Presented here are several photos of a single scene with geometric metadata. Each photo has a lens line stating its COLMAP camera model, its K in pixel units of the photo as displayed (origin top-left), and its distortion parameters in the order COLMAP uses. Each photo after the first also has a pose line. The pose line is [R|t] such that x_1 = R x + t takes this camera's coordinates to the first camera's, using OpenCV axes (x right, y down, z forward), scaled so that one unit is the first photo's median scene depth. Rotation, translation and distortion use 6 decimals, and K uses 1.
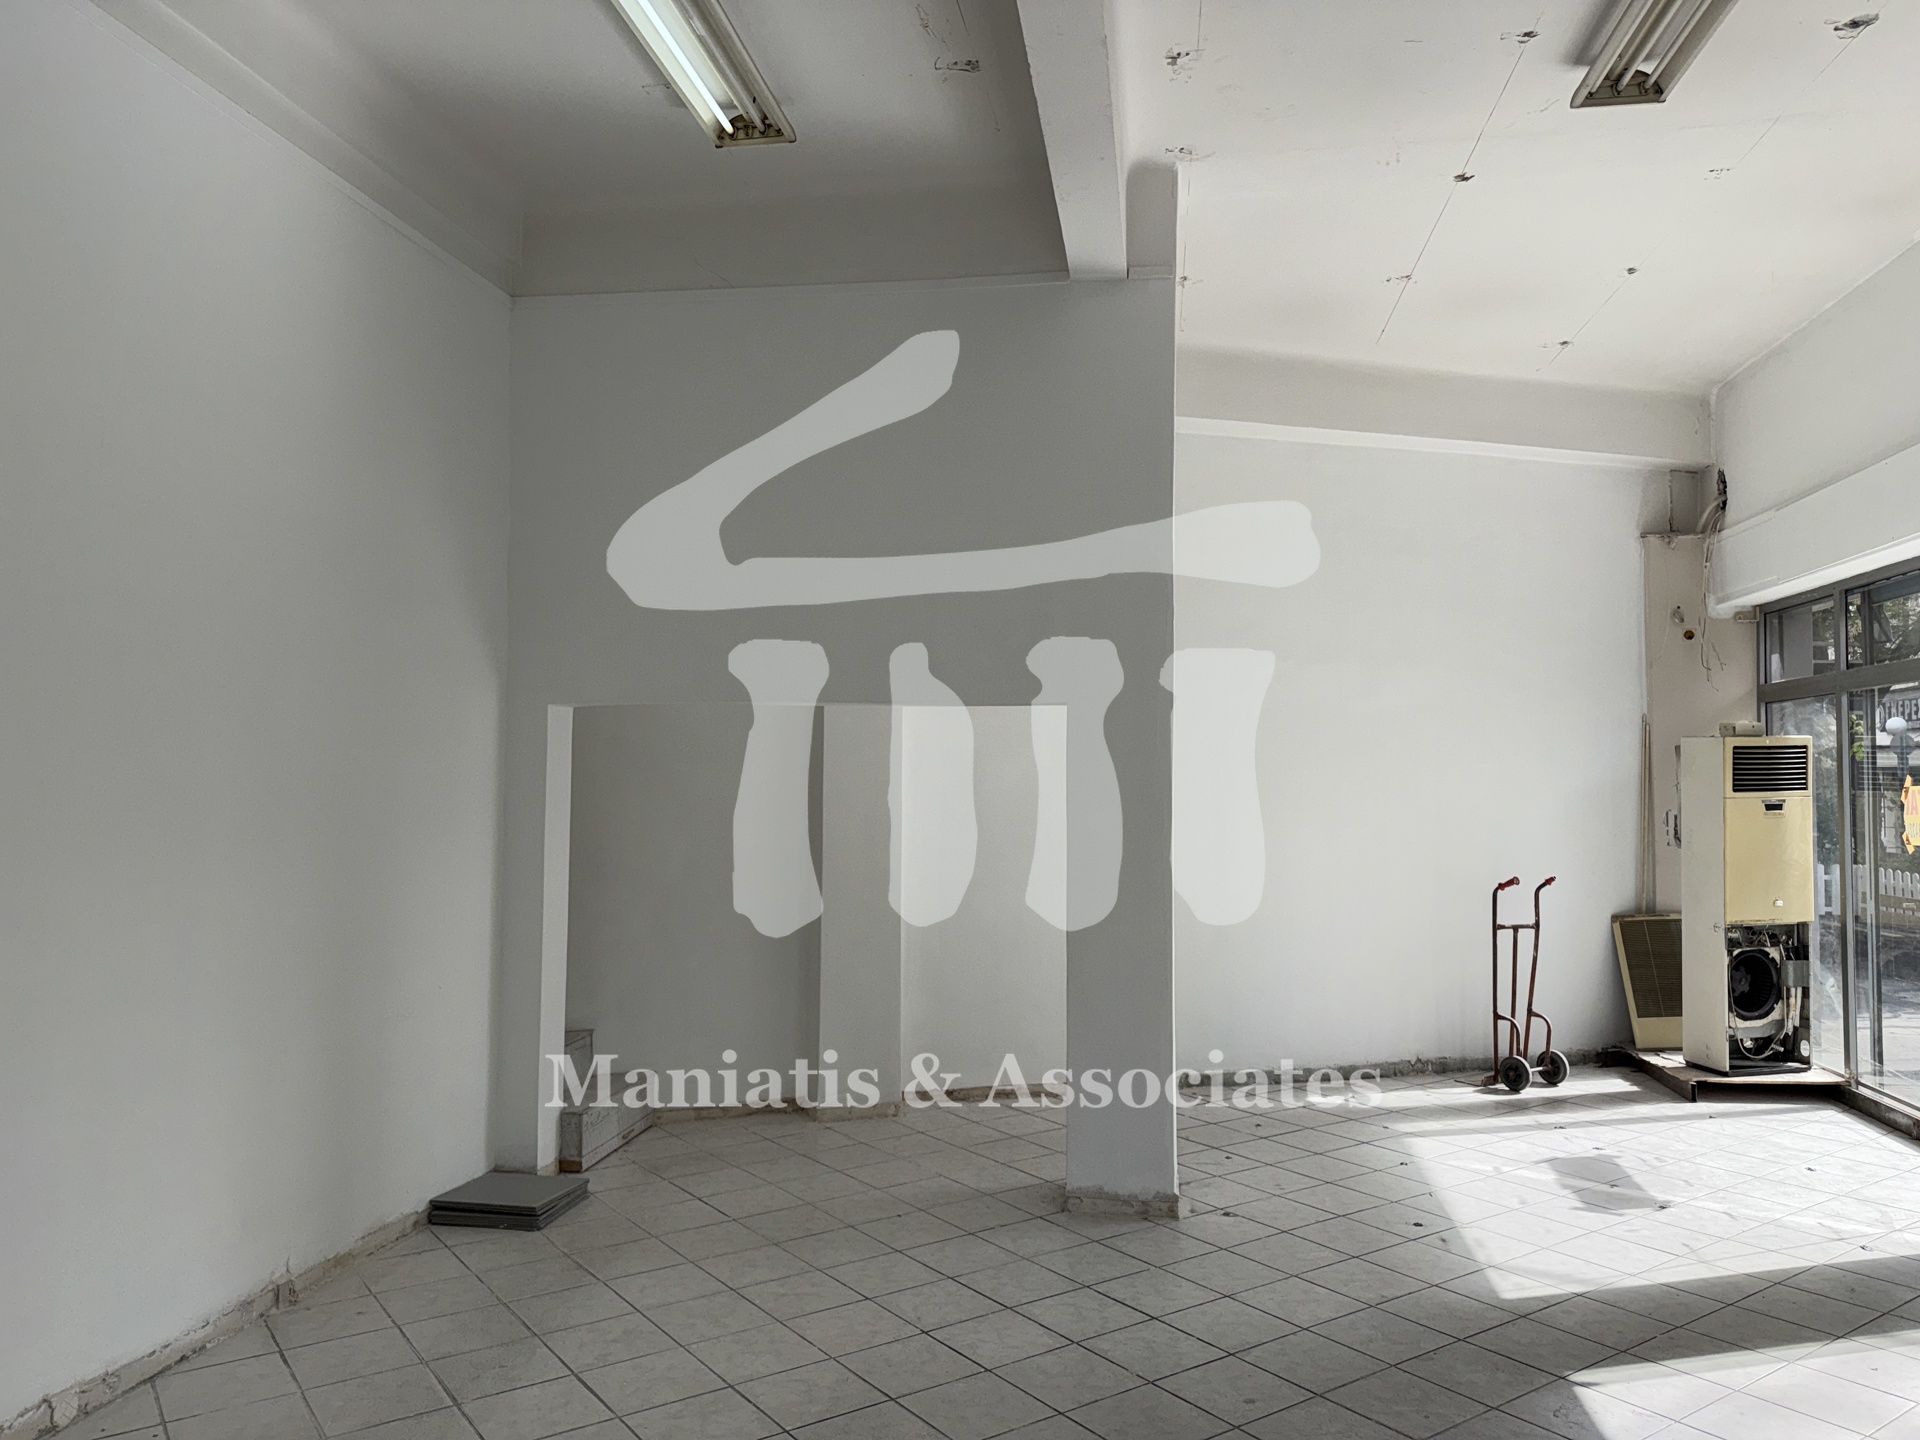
lens RADIAL K [[1357.5, 0, 964.1], [0, 1357.5, 728.4], [0, 0, 1]] dist [0.024202, -0.024644]
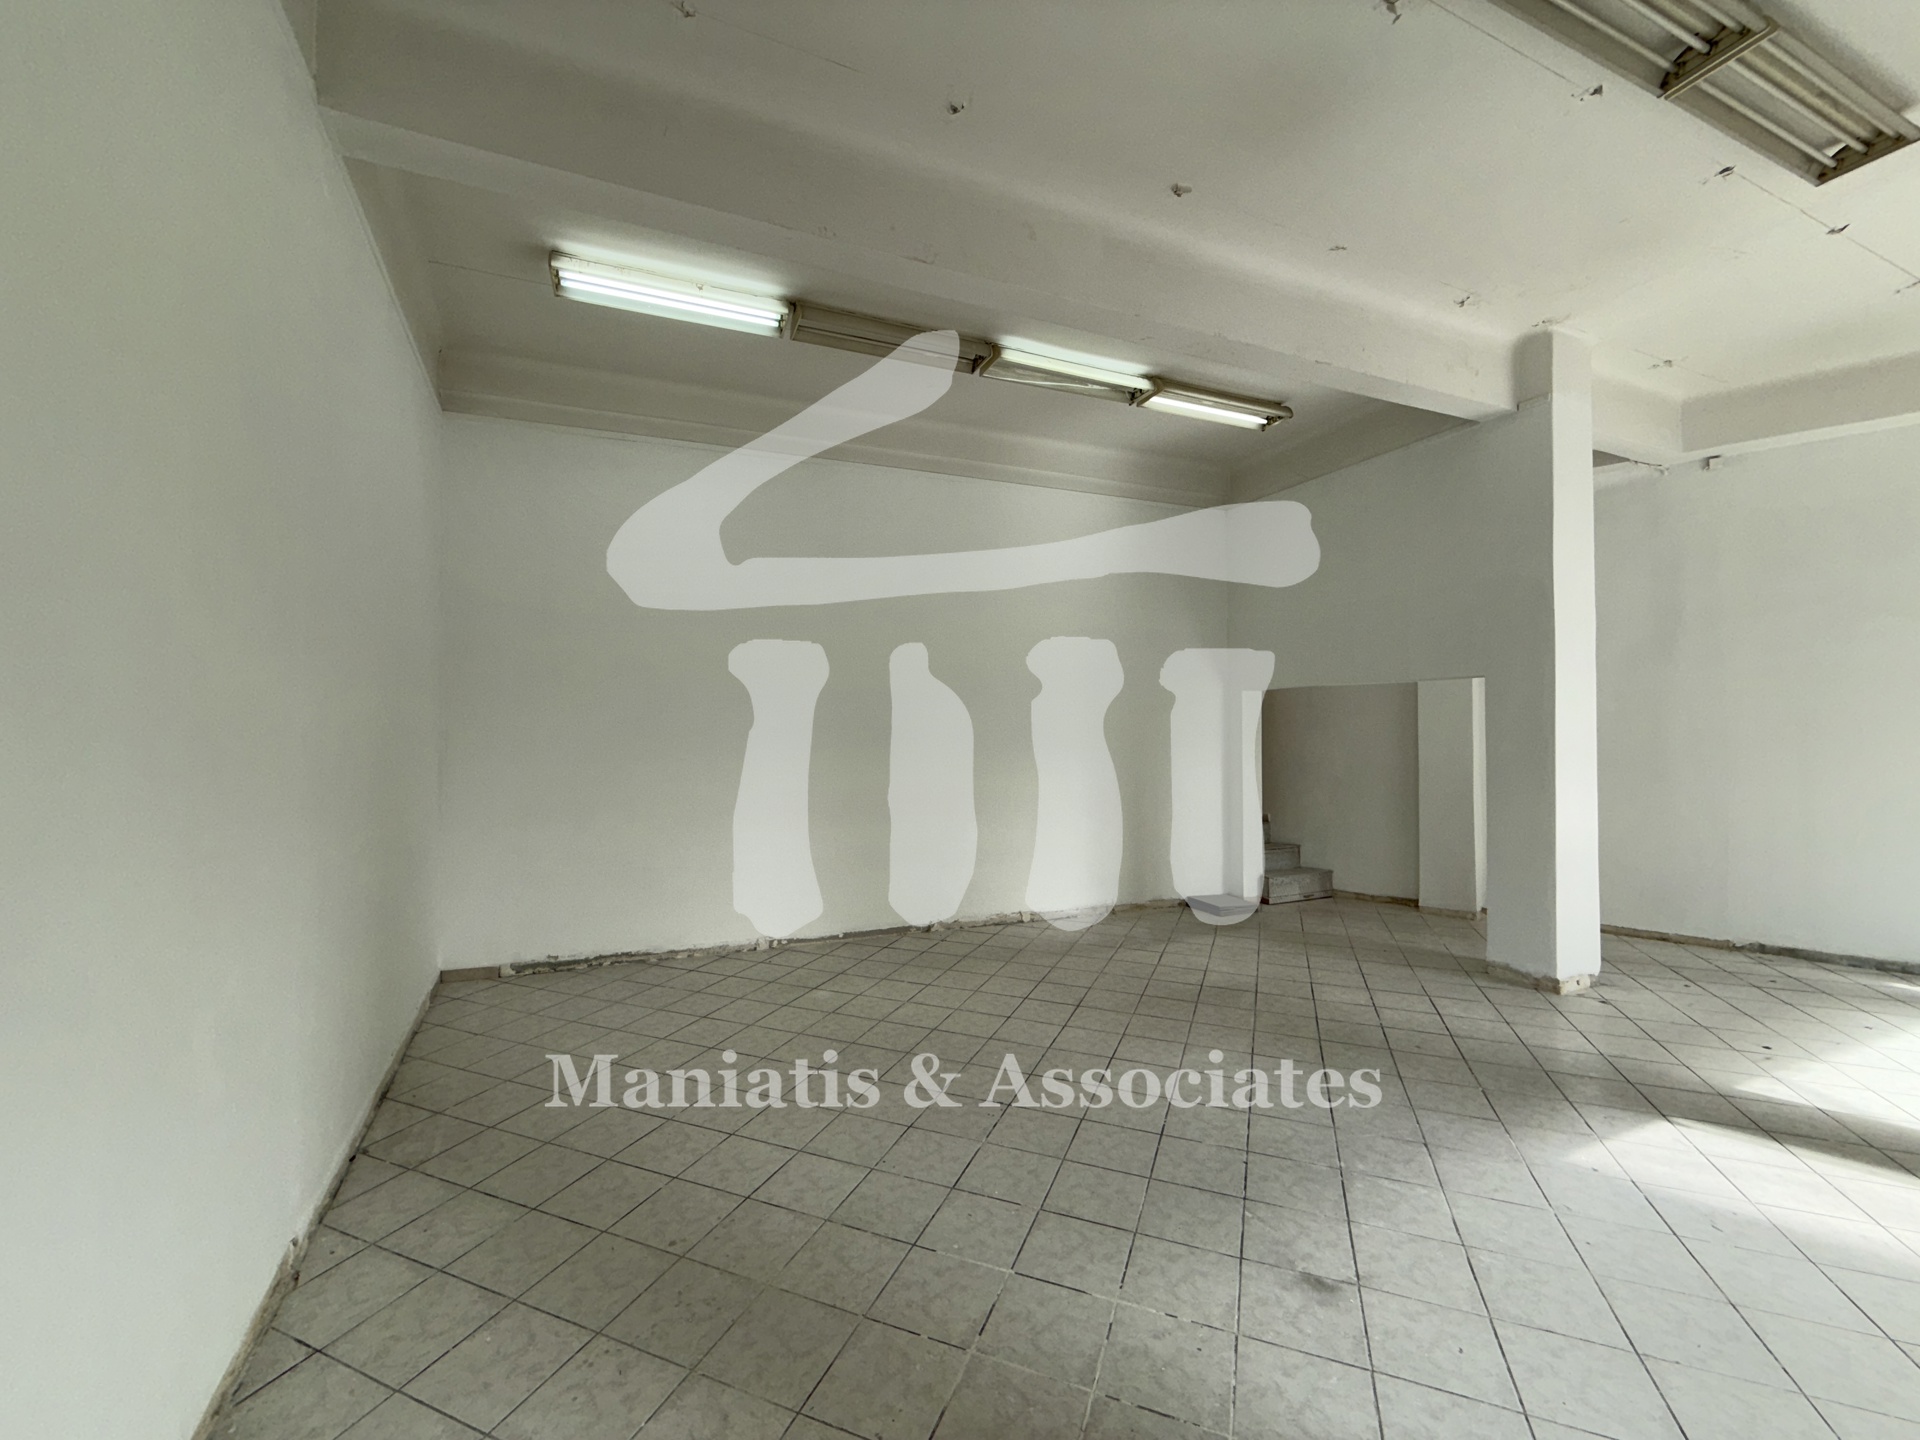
lens RADIAL K [[761.2, 0, 953.4], [0, 761.2, 720.1], [0, 0, 1]] dist [-0.001428, 0.000067]
pose [[0.523574, -0.016685, -0.851817, 0.550133], [0.040482, 0.999166, 0.005312, 0.004415], [0.851018, -0.037264, 0.523813, -0.062196]]
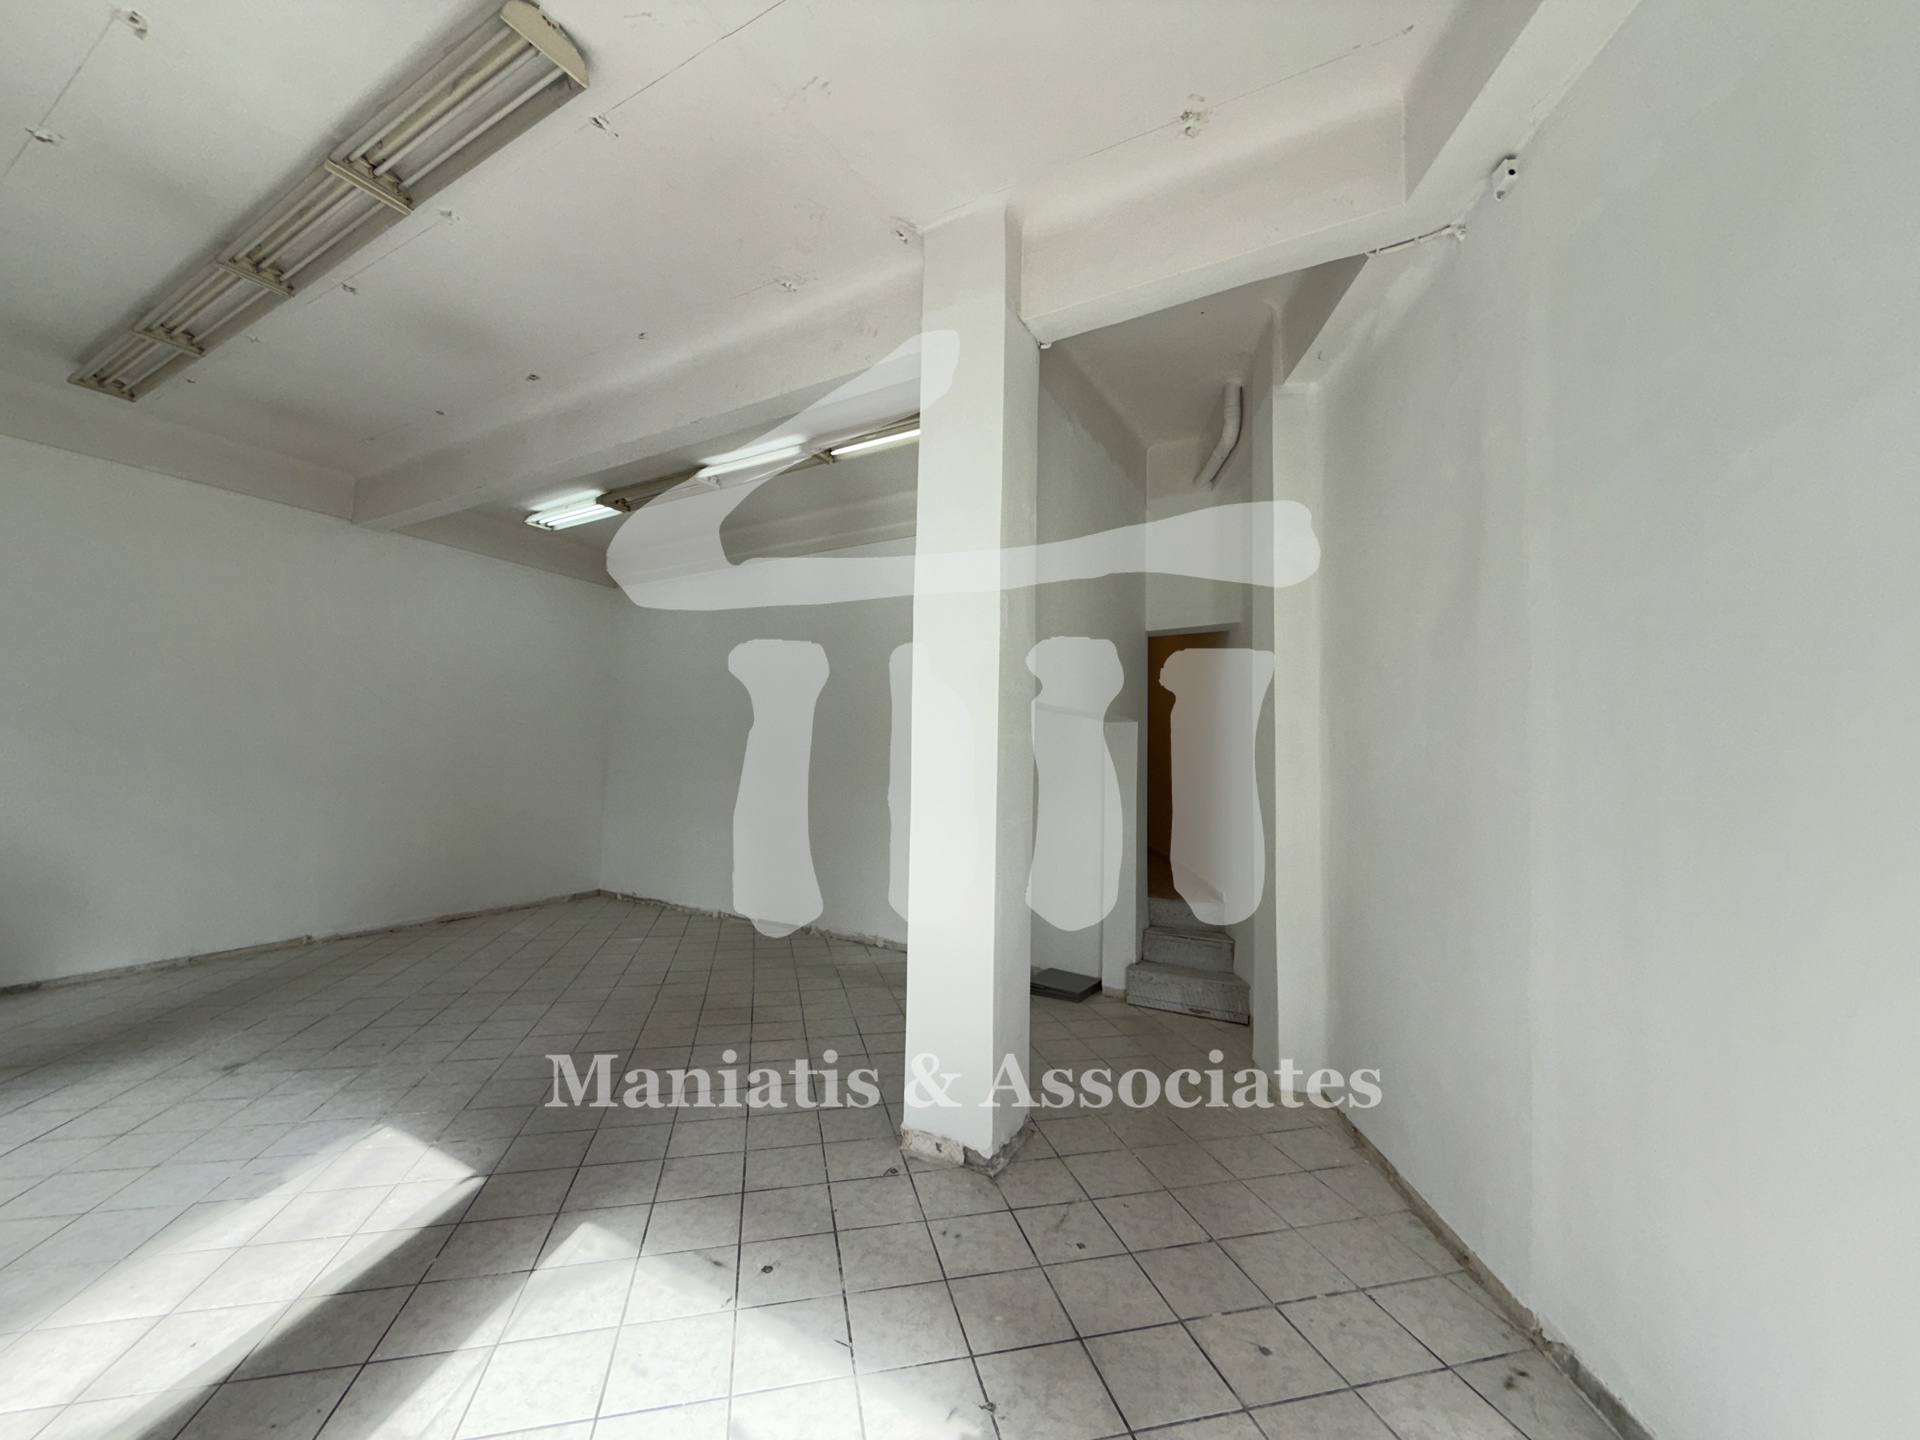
lens RADIAL K [[761.2, 0, 955.8], [0, 761.2, 720.9], [0, 0, 1]] dist [-0.001428, 0.000067]
pose [[-0.368569, -0.068088, -0.927103, 0.746358], [0.014921, 0.996752, -0.079135, 0.059779], [0.929481, -0.043000, -0.366356, 1.284597]]
